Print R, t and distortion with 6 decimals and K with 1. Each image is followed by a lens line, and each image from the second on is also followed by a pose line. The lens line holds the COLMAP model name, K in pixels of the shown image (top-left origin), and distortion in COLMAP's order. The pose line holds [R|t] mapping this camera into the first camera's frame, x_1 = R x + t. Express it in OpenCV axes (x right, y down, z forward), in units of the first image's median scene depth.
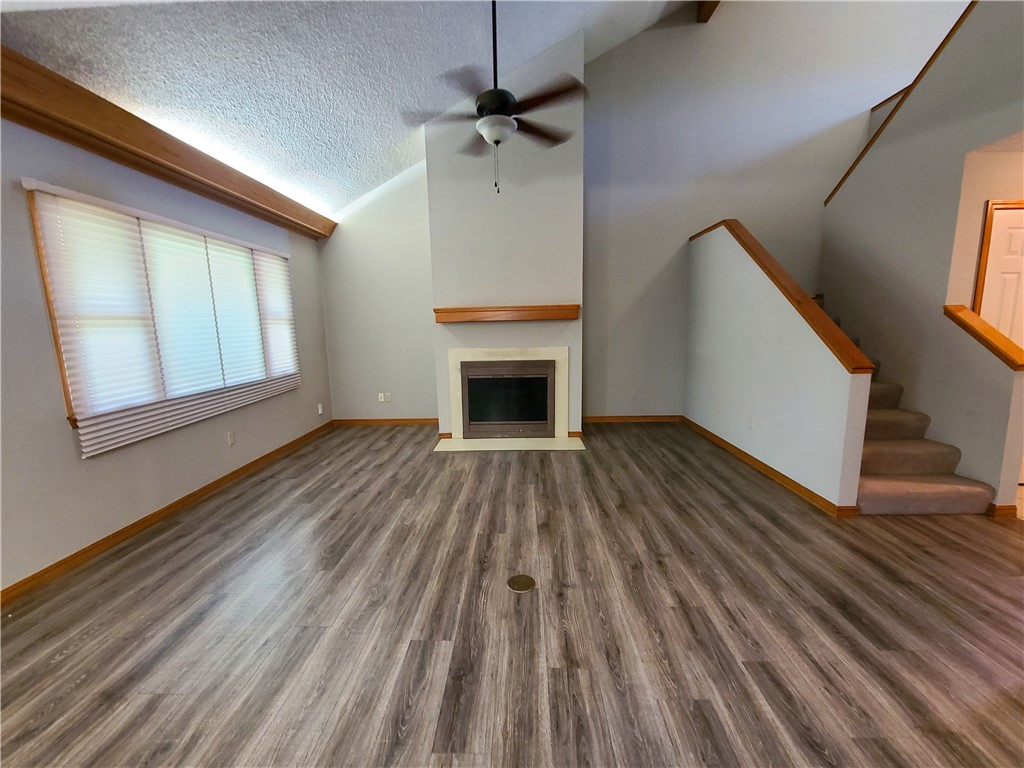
lens RADIAL K [[420.8, 0, 507.7], [0, 420.8, 386.0], [0, 0, 1]] dist [0.000945, -0.000142]
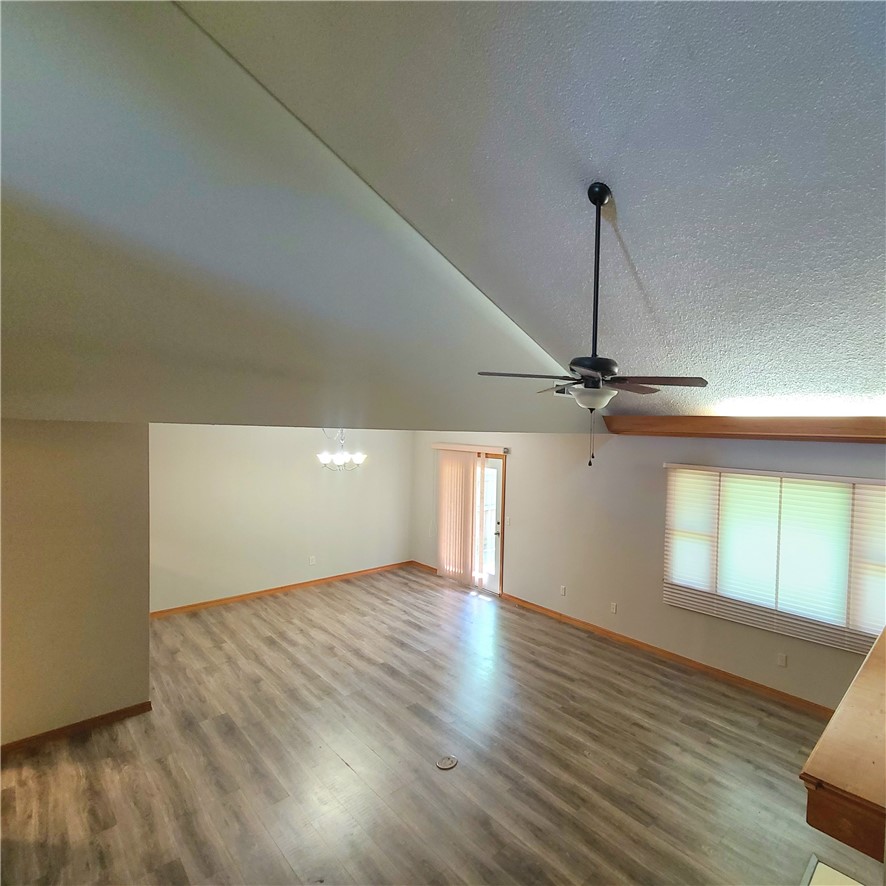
lens RADIAL K [[474.1, 0, 577.9], [0, 474.1, 444.6], [0, 0, 1]] dist [0.001770, 0.000138]
pose [[-0.612823, 0.020935, -0.789943, 0.819274], [-0.134899, 0.982204, 0.130683, -0.694119], [0.778621, 0.186648, -0.599093, 1.720964]]
